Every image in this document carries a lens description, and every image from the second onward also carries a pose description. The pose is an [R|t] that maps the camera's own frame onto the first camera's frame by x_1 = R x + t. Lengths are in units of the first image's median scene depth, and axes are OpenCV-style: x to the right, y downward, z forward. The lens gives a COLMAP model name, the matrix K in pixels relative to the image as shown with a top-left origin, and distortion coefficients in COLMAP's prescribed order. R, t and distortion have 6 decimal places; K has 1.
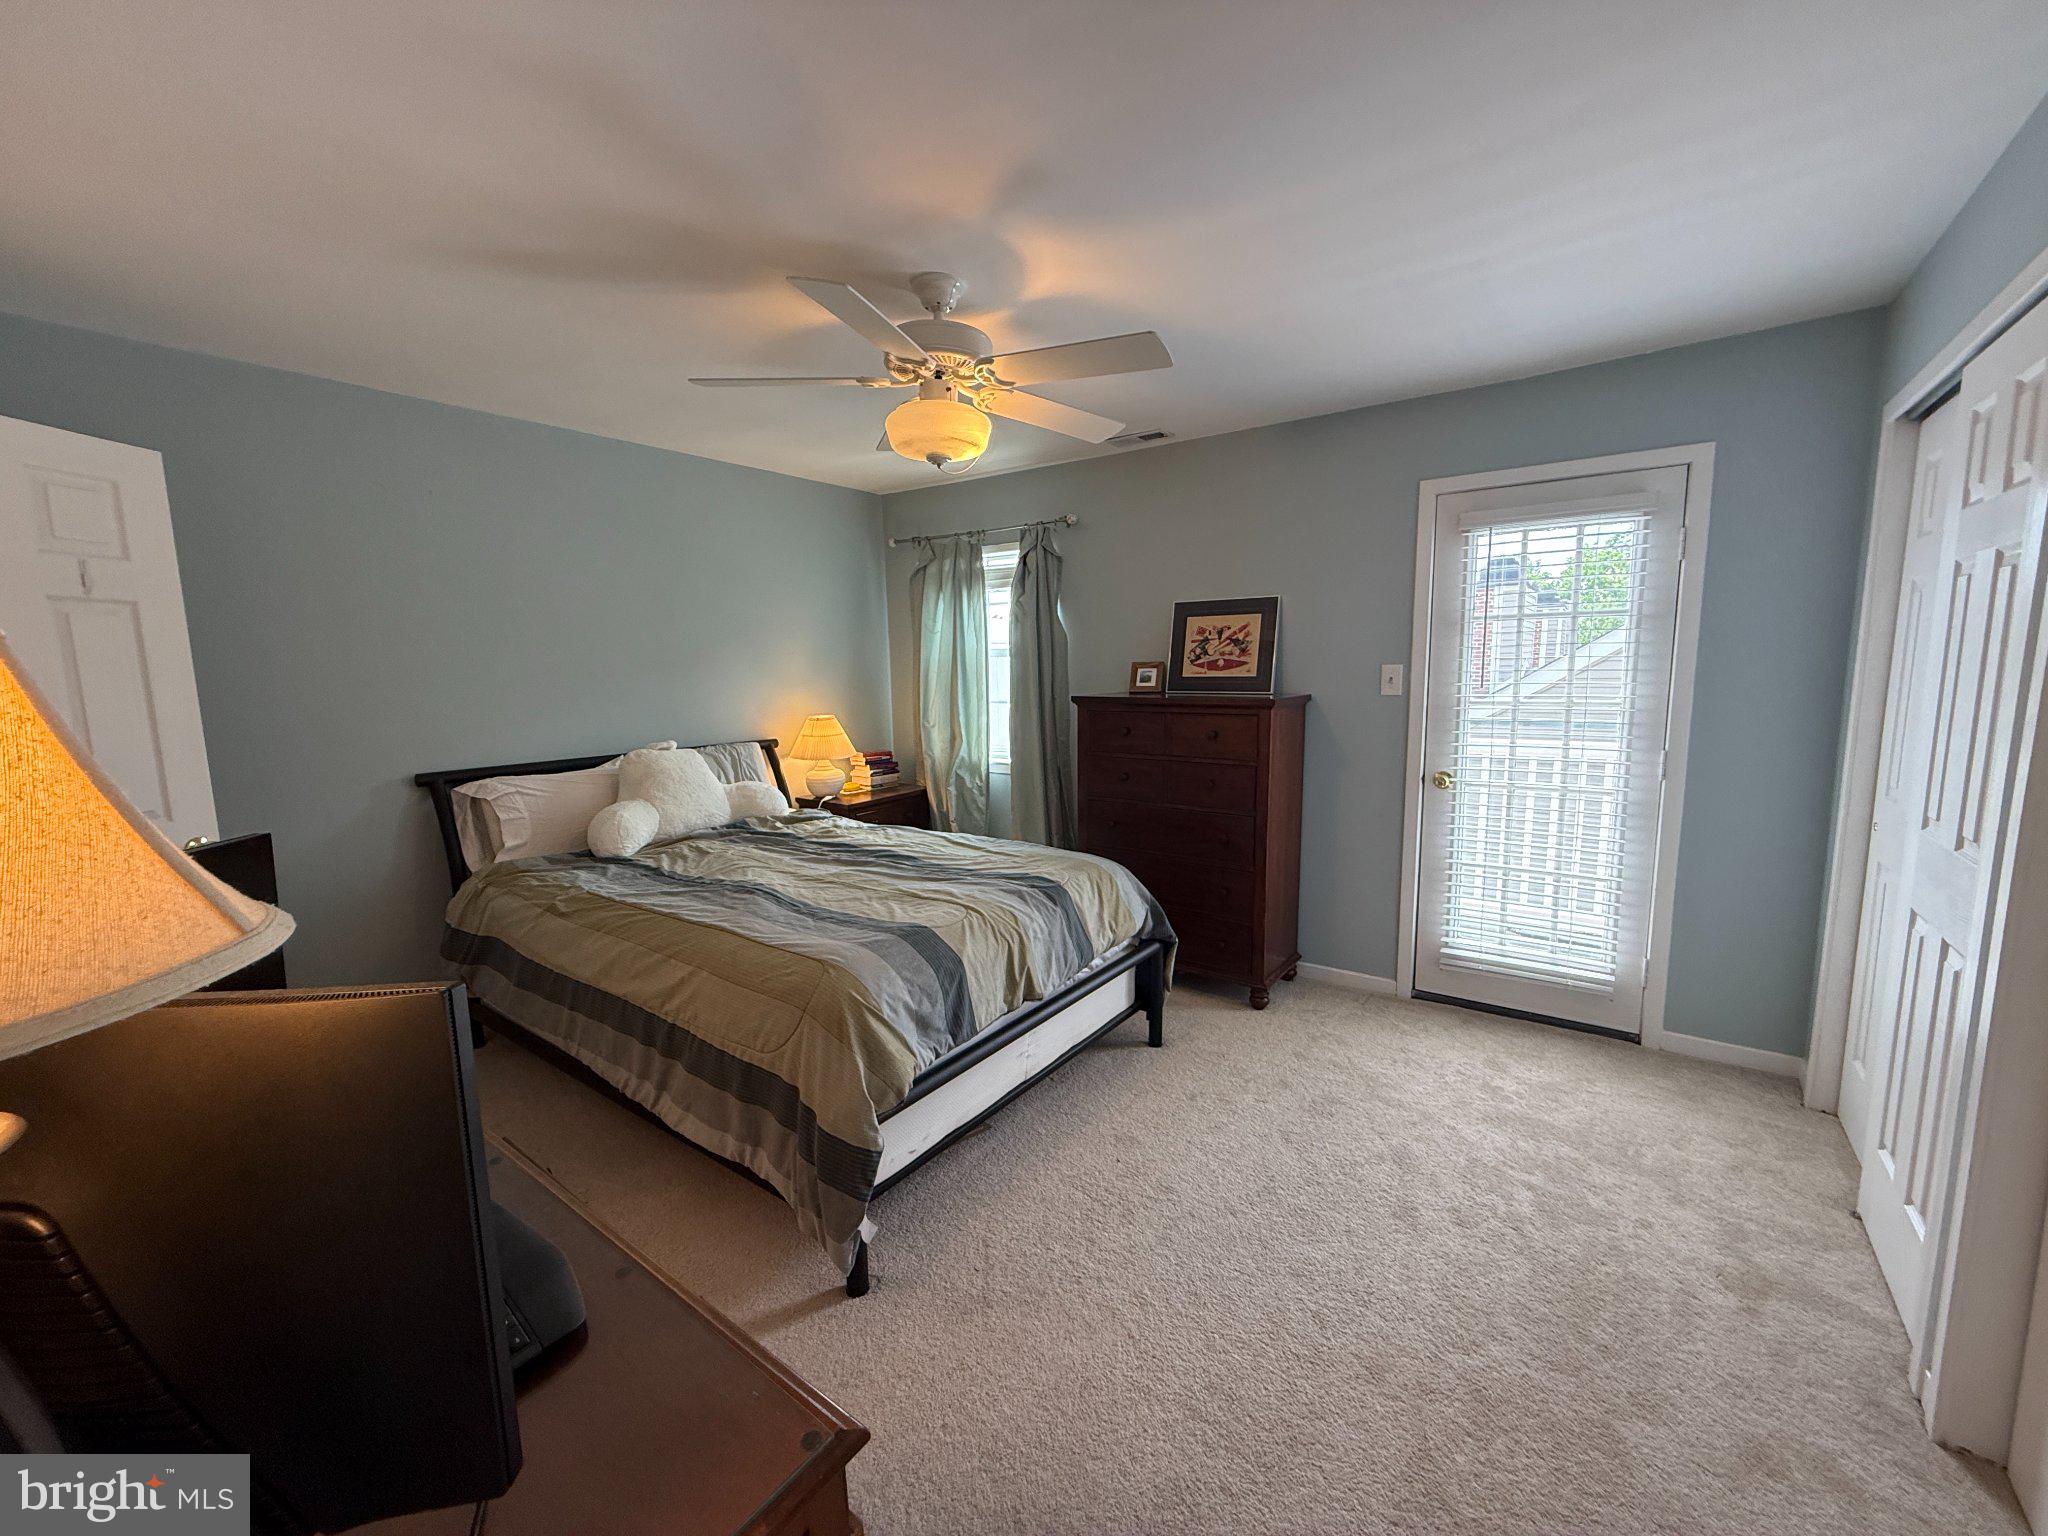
lens RADIAL K [[817.8, 0, 1024.1], [0, 817.8, 772.2], [0, 0, 1]] dist [-0.000499, 0.000058]
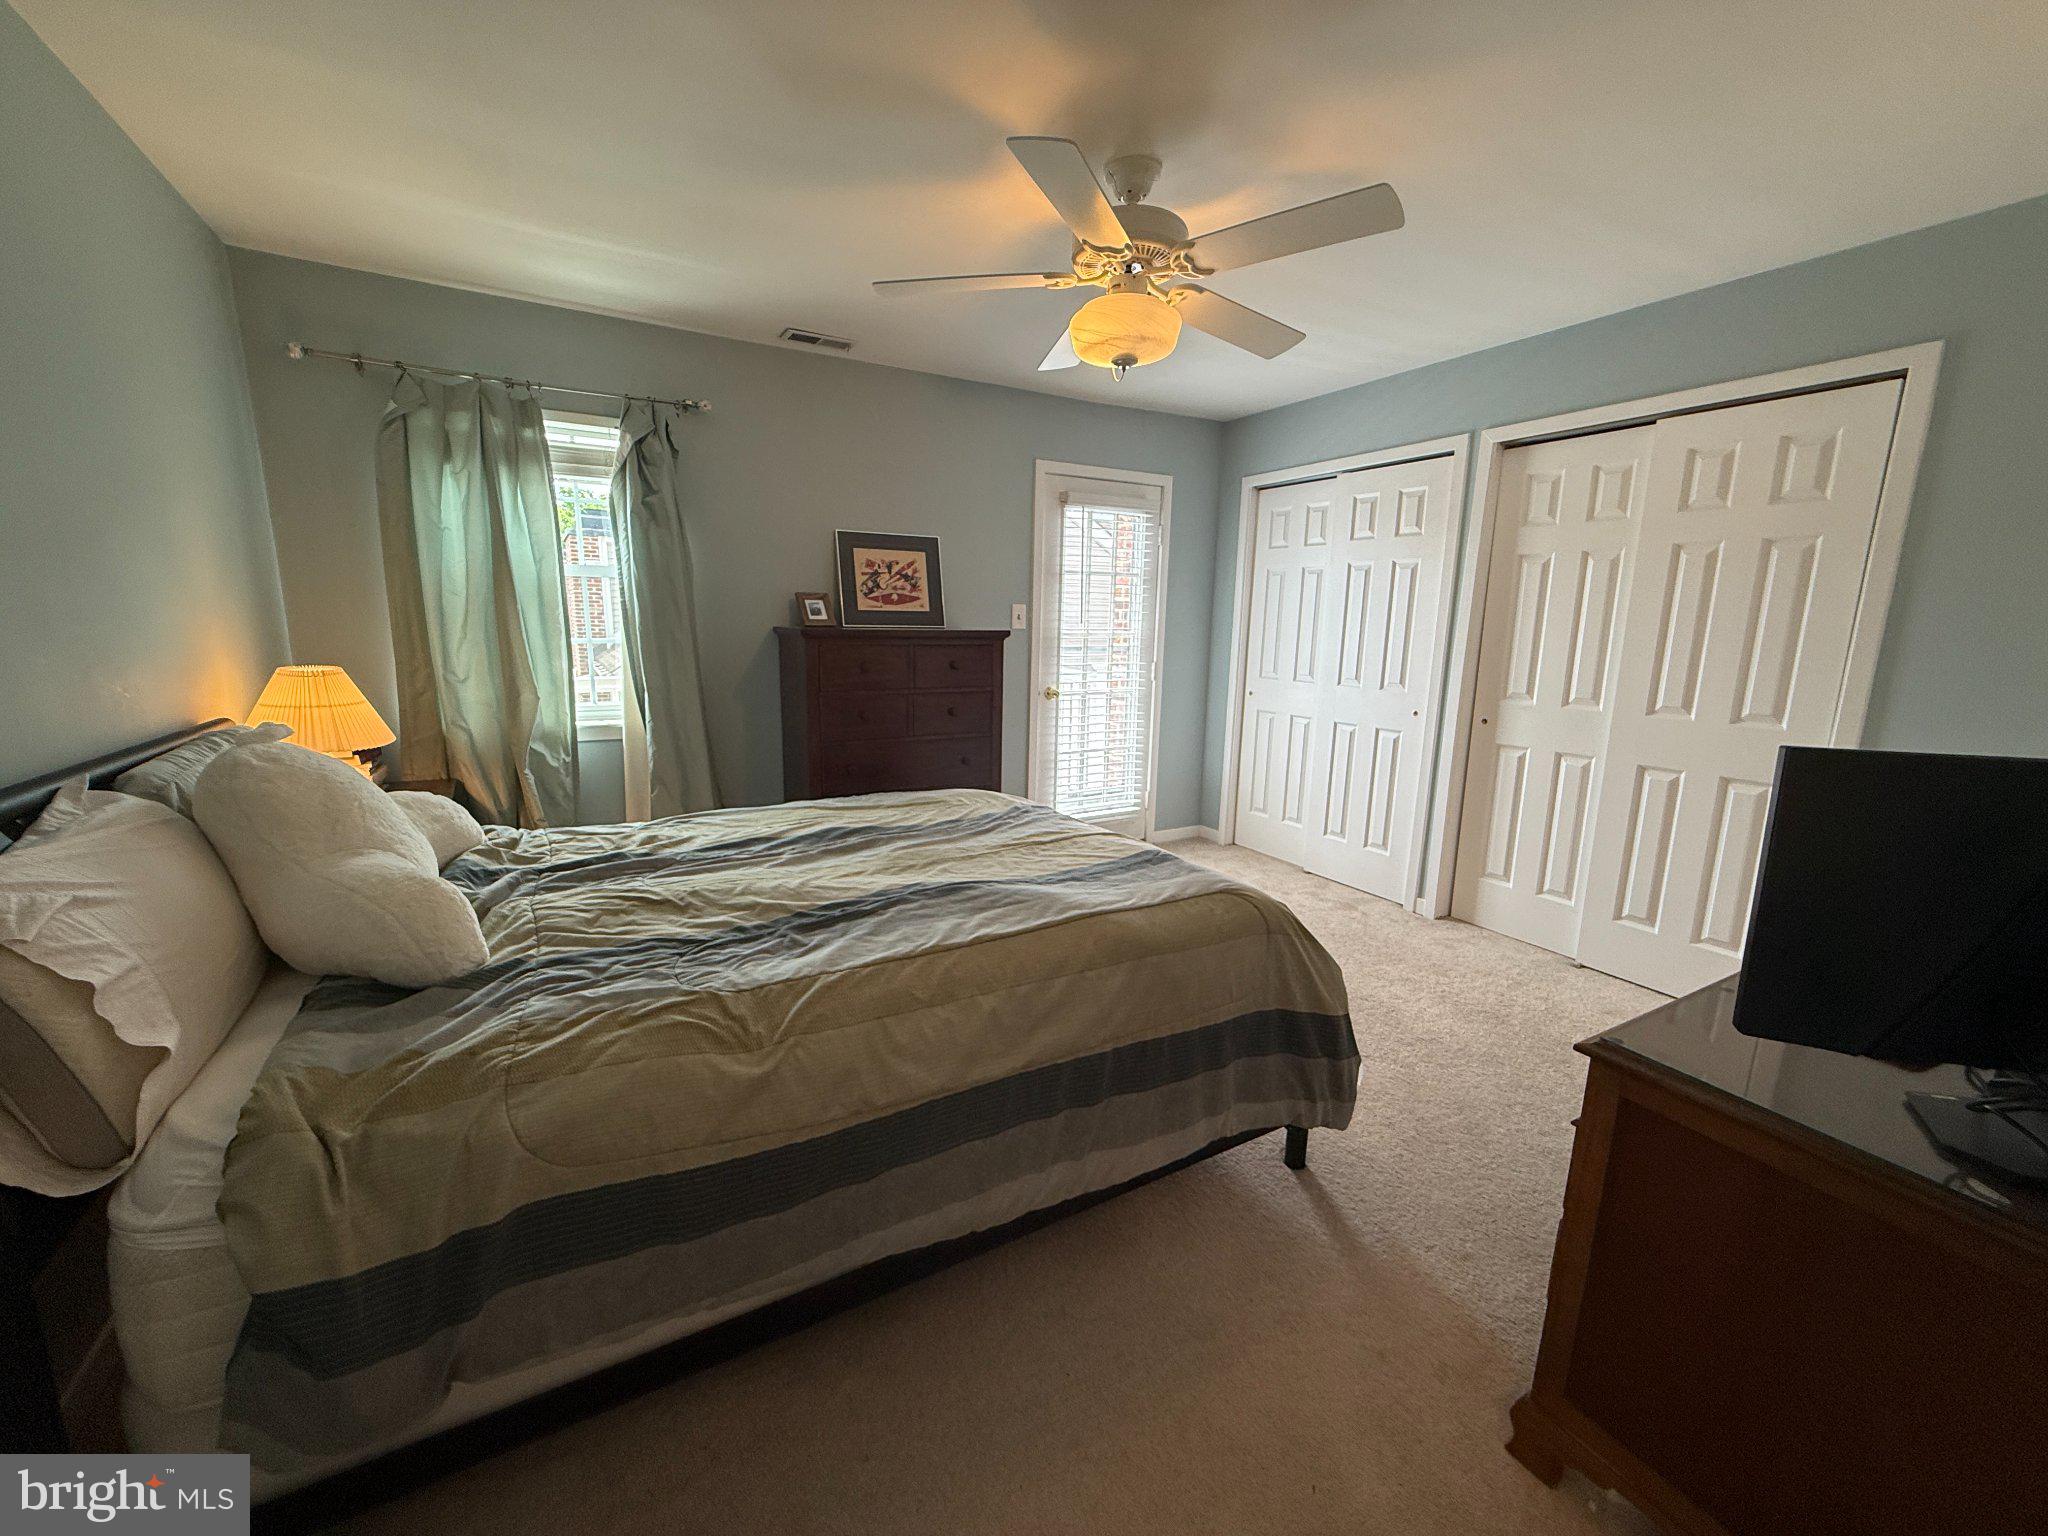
lens RADIAL K [[817.8, 0, 1019.2], [0, 817.8, 771.0], [0, 0, 1]] dist [-0.000499, 0.000058]
pose [[0.408192, -0.148426, 0.900749, -0.641540], [0.098108, 0.988112, 0.118363, -0.024573], [-0.907609, 0.040056, 0.417901, 0.436704]]
